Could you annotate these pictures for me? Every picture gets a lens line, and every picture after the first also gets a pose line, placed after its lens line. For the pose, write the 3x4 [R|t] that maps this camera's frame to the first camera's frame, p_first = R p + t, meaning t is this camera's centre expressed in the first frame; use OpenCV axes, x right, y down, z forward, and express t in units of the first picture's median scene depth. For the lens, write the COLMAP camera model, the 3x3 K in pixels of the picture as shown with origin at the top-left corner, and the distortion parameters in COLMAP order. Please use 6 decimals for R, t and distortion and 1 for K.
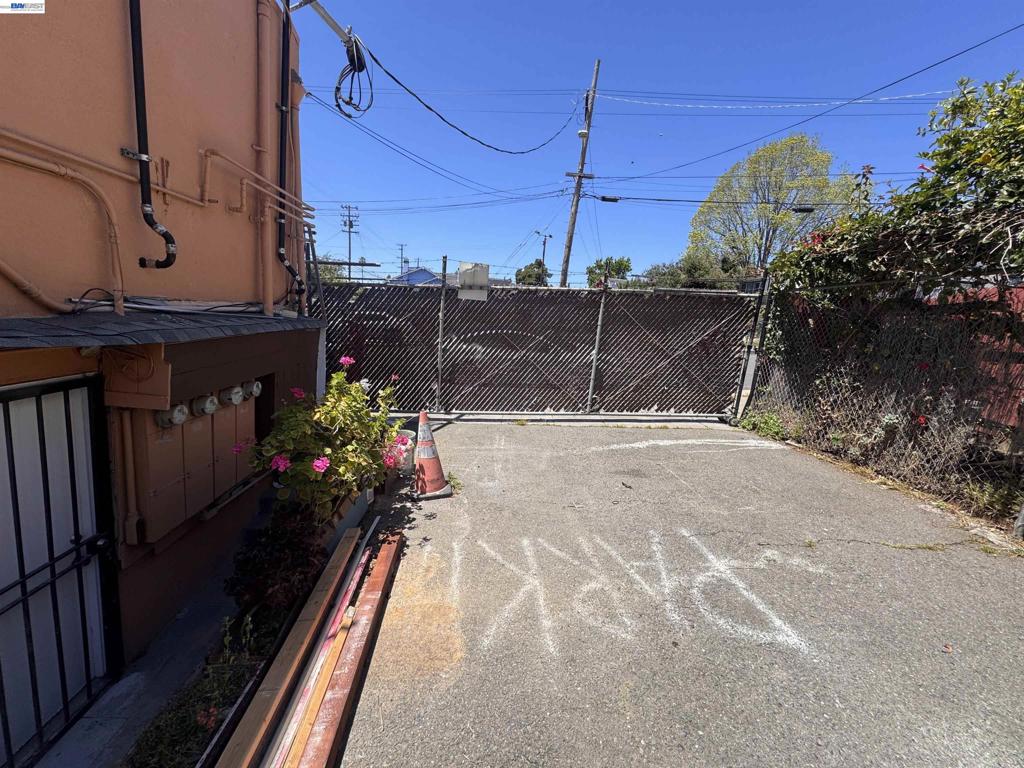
lens RADIAL K [[407.3, 0, 511.7], [0, 407.3, 383.0], [0, 0, 1]] dist [-0.002283, -0.000557]
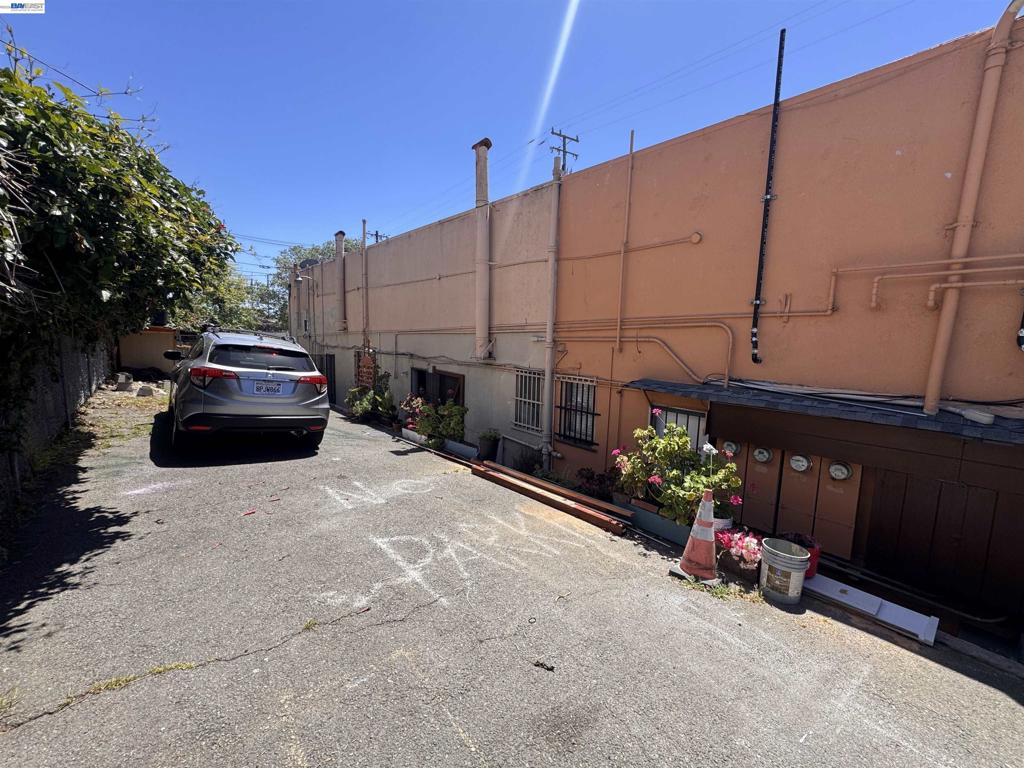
lens RADIAL K [[407.3, 0, 511.7], [0, 407.3, 383.0], [0, 0, 1]] dist [-0.002283, -0.000557]
pose [[-0.800292, -0.044027, -0.597992, 1.046463], [-0.199428, 0.960068, 0.196209, -0.377075], [0.565475, 0.276280, -0.777115, 1.988122]]
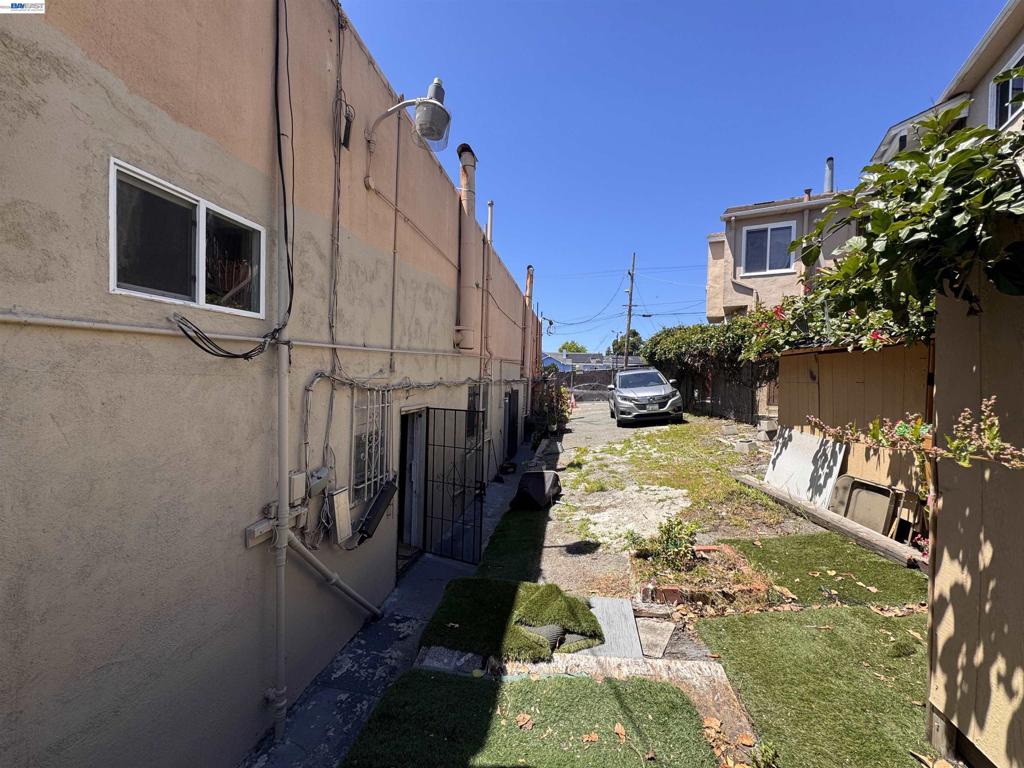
lens RADIAL K [[408.5, 0, 514.0], [0, 408.5, 382.4], [0, 0, 1]] dist [-0.000895, -0.000128]
pose [[0.961819, -0.070431, -0.264467, 0.670132], [0.026259, 0.985610, -0.166982, 1.067654], [0.272422, 0.153662, 0.949828, -5.709512]]
